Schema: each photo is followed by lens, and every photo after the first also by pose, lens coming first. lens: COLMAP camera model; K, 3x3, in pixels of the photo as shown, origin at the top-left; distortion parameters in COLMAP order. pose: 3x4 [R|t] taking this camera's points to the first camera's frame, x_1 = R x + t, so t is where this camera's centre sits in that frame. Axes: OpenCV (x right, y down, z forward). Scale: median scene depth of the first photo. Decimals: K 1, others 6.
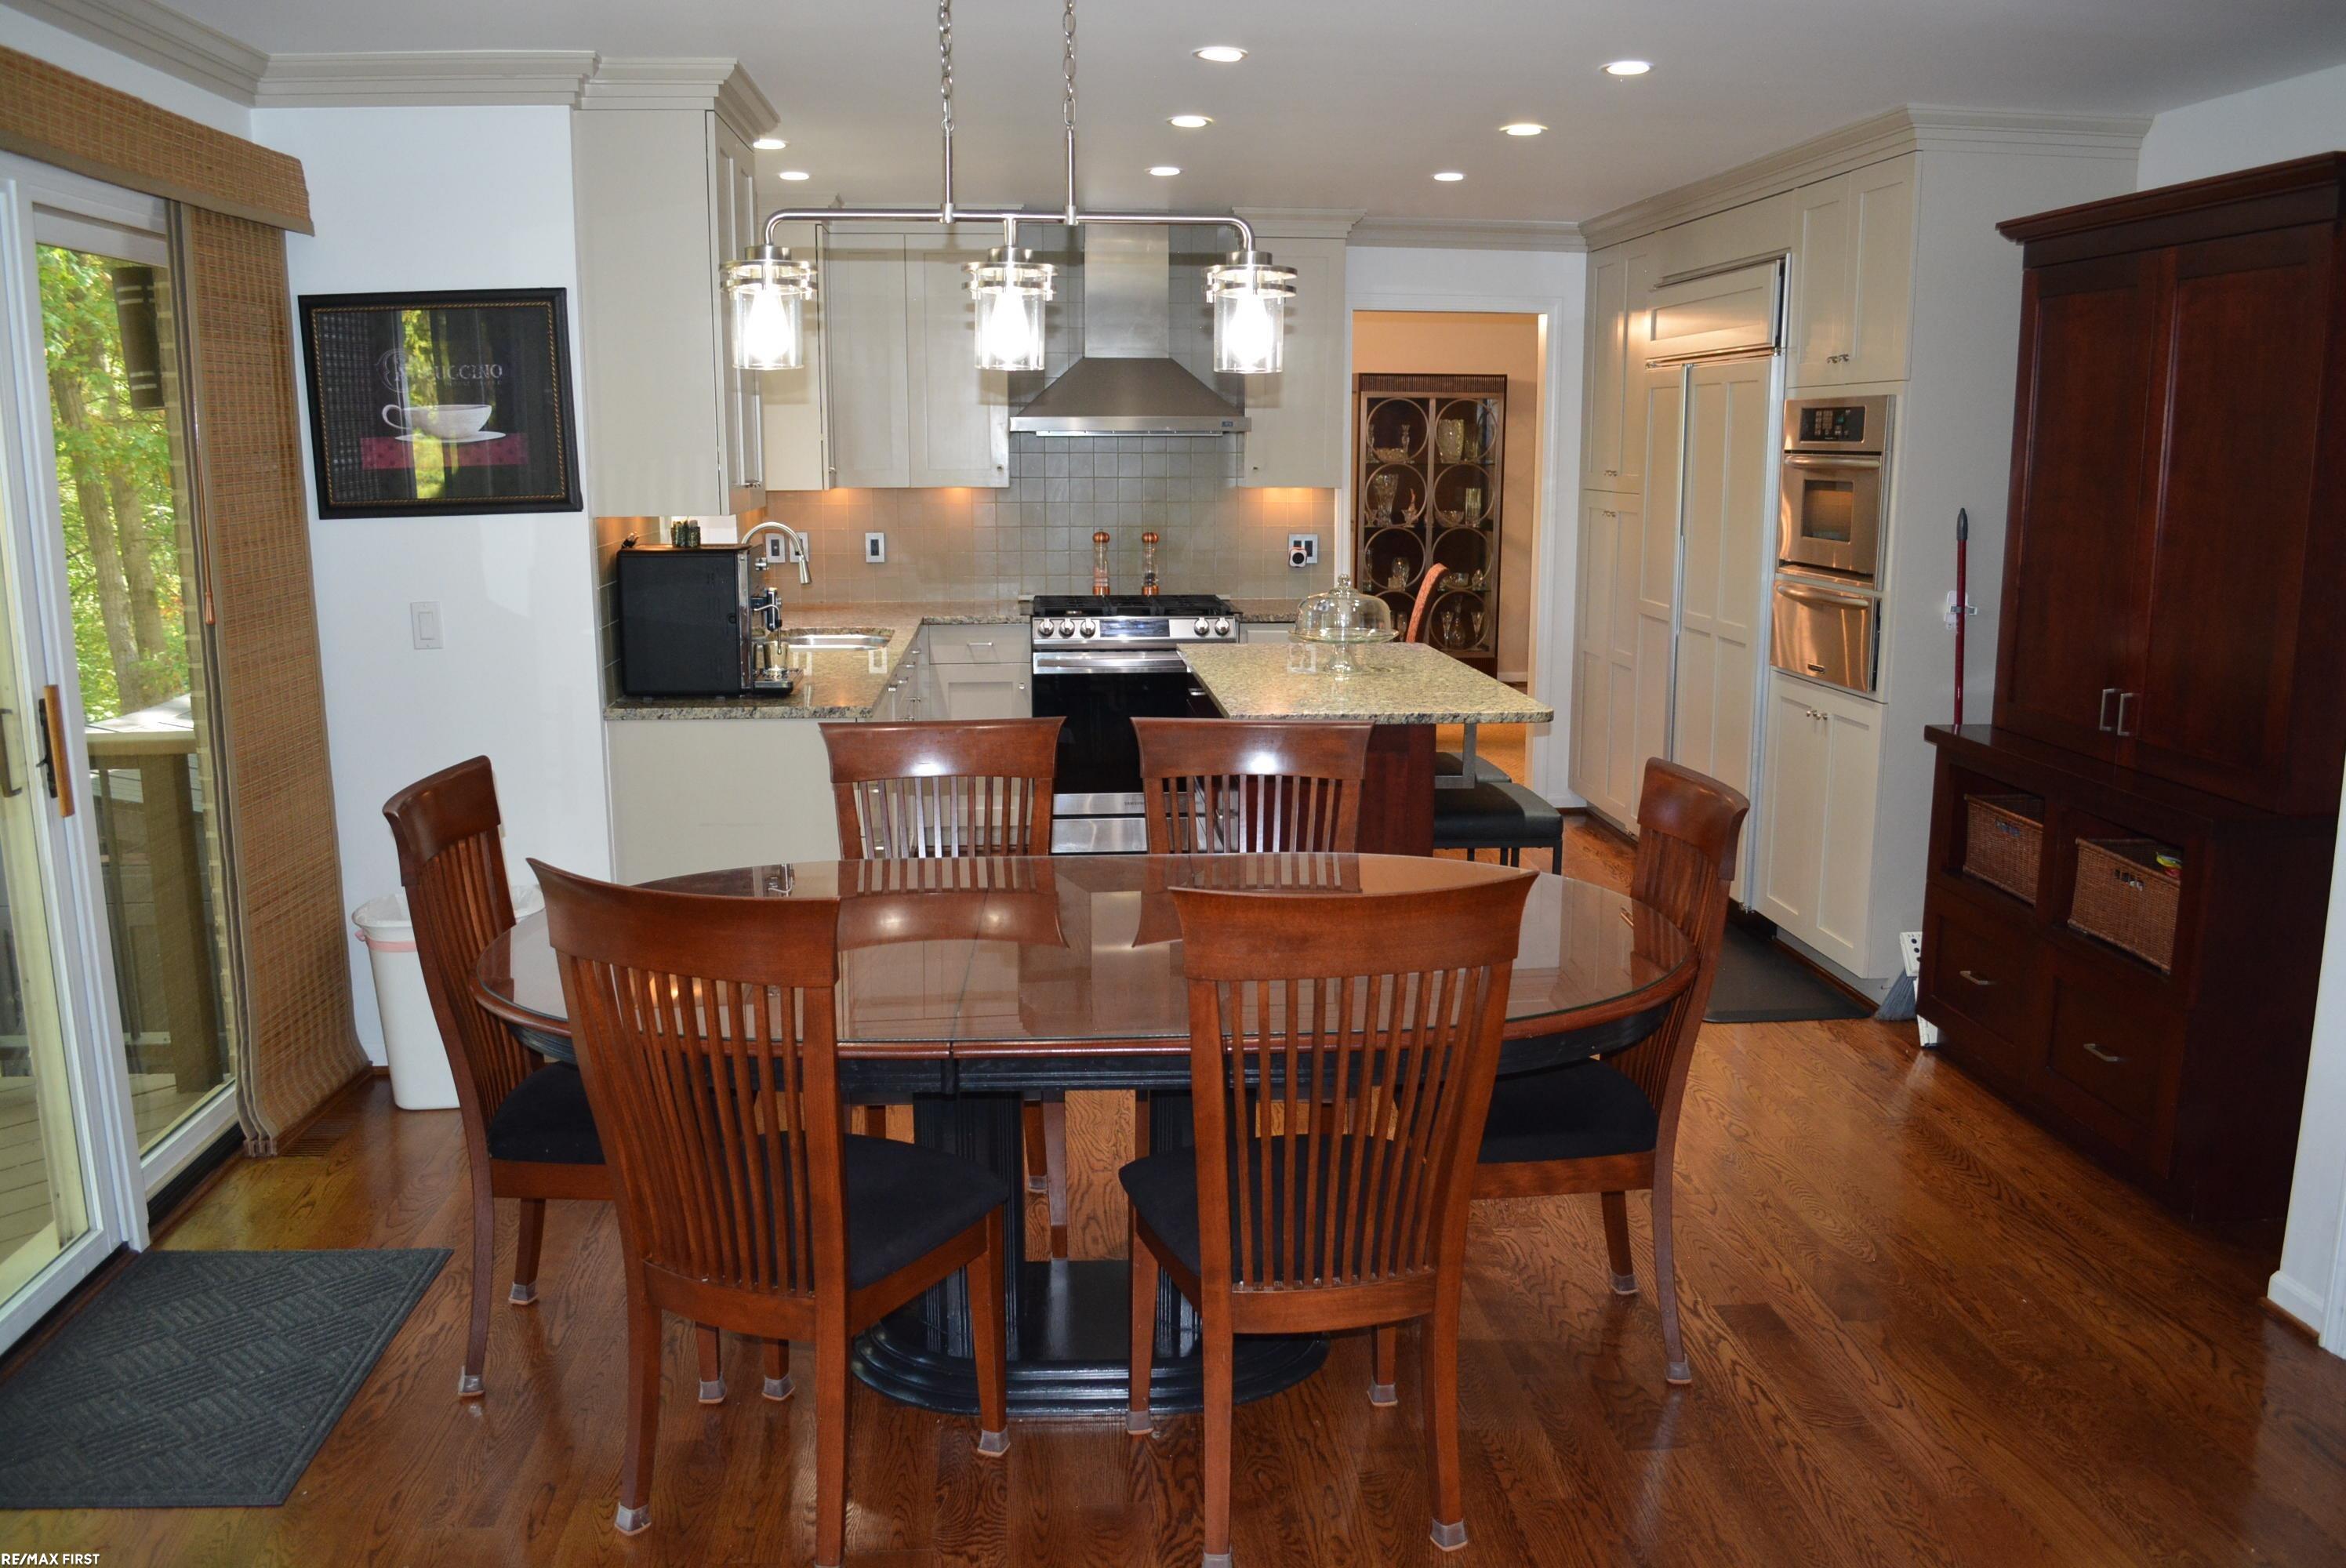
lens RADIAL K [[1845.8, 0, 1197.1], [0, 1845.8, 803.2], [0, 0, 1]] dist [-0.084111, 0.015774]
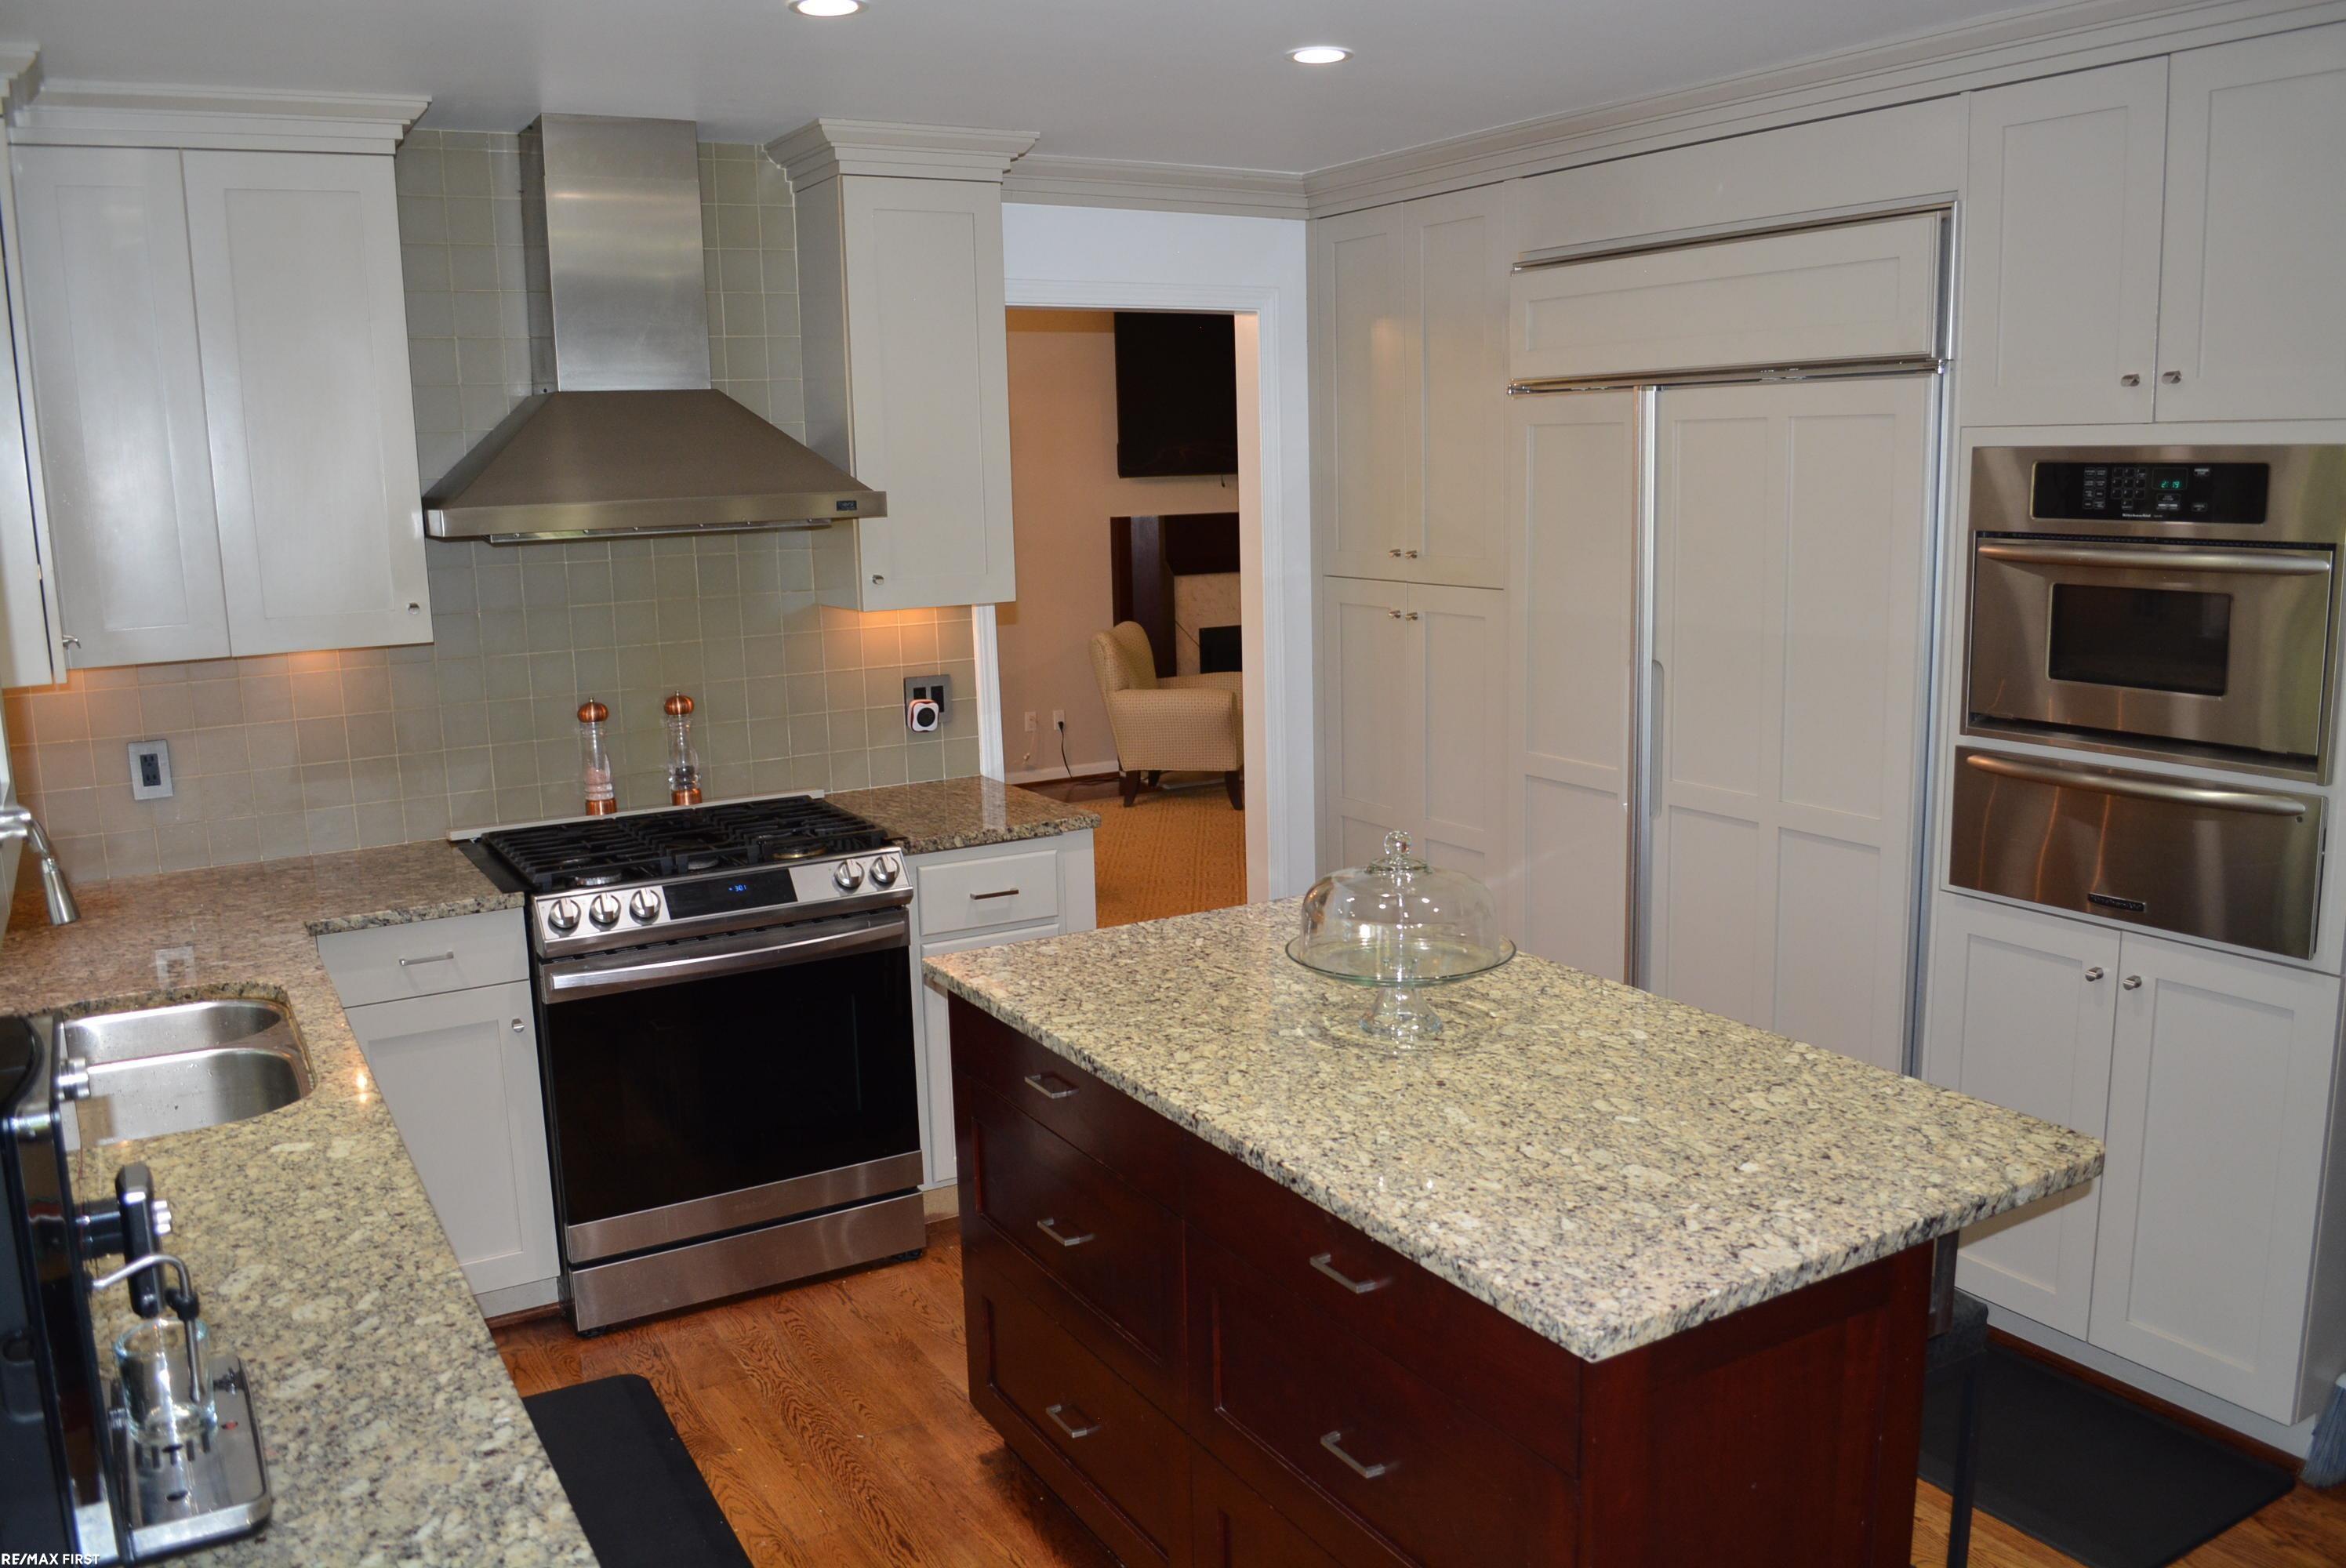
lens RADIAL K [[1845.8, 0, 1197.1], [0, 1845.8, 803.2], [0, 0, 1]] dist [-0.084111, 0.015774]
pose [[0.902182, -0.102950, 0.418891, -0.130916], [0.108836, 0.994011, 0.009892, -0.110241], [-0.417400, 0.036666, 0.907983, 0.452433]]
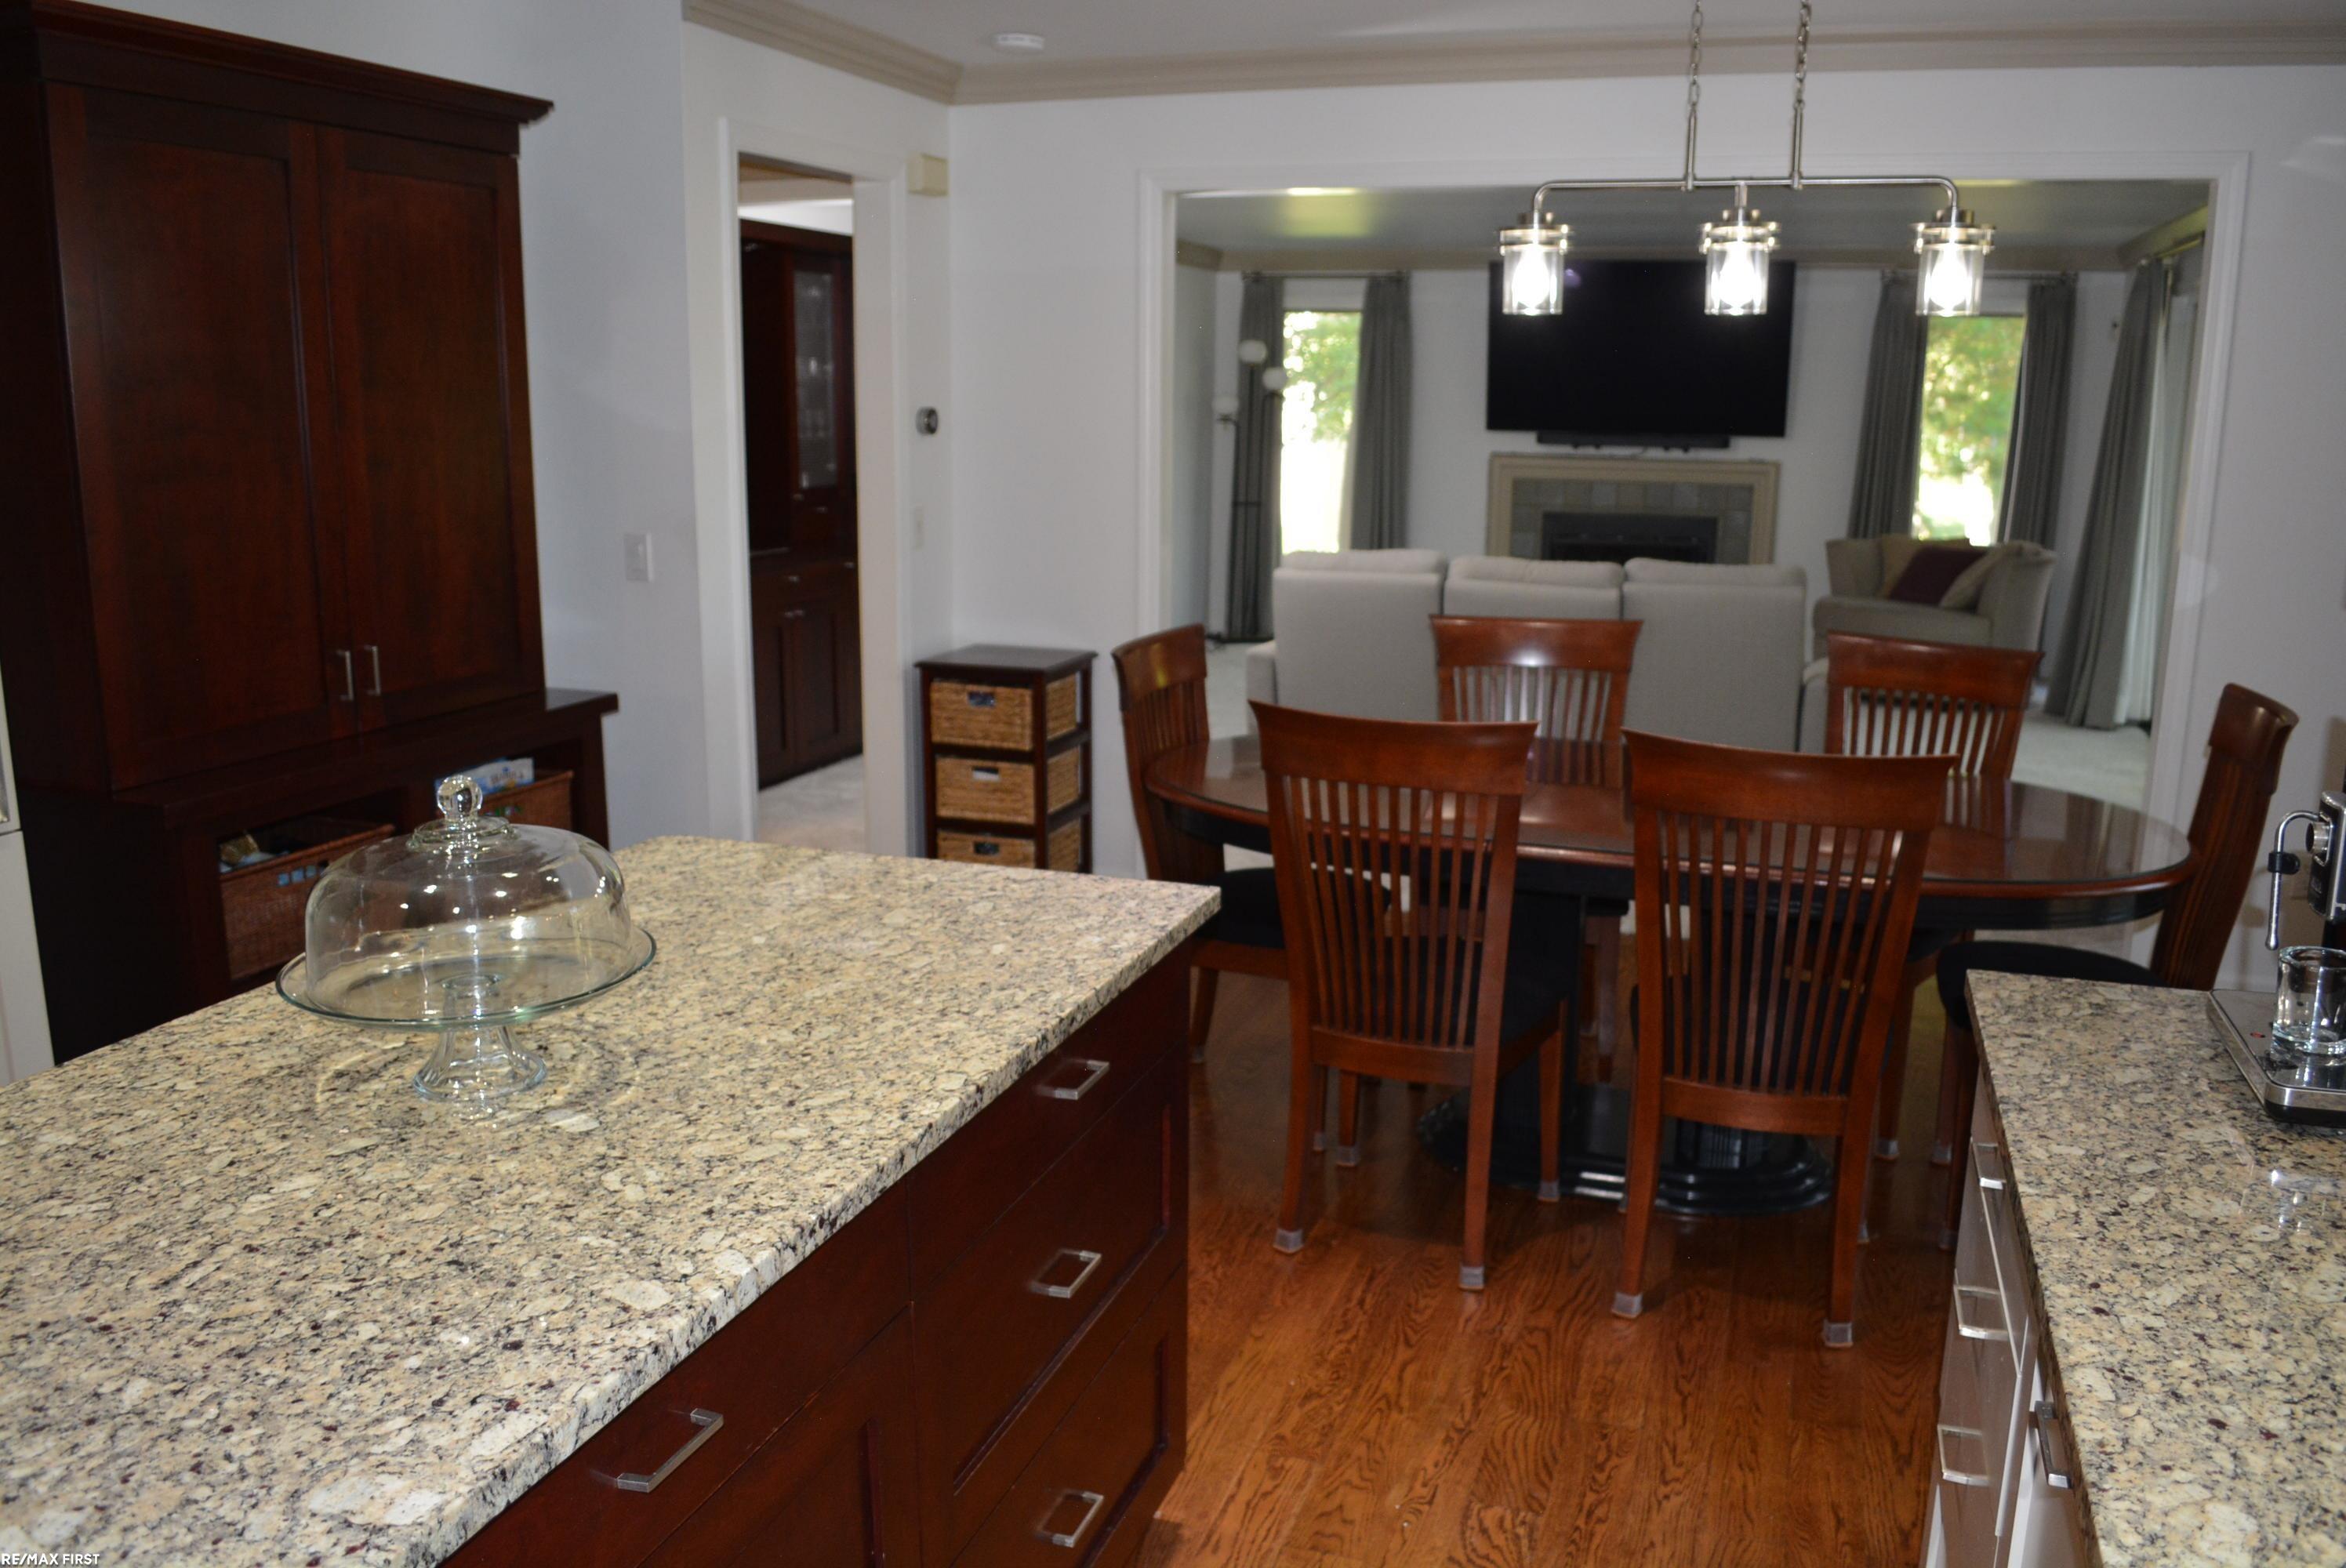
lens RADIAL K [[1839.7, 0, 1194.1], [0, 1839.7, 807.9], [0, 0, 1]] dist [-0.087798, 0.018156]
pose [[-0.914711, -0.098958, 0.391804, -0.113941], [0.067874, 0.918157, 0.390359, -0.176996], [-0.398367, 0.383659, -0.833132, 0.936554]]
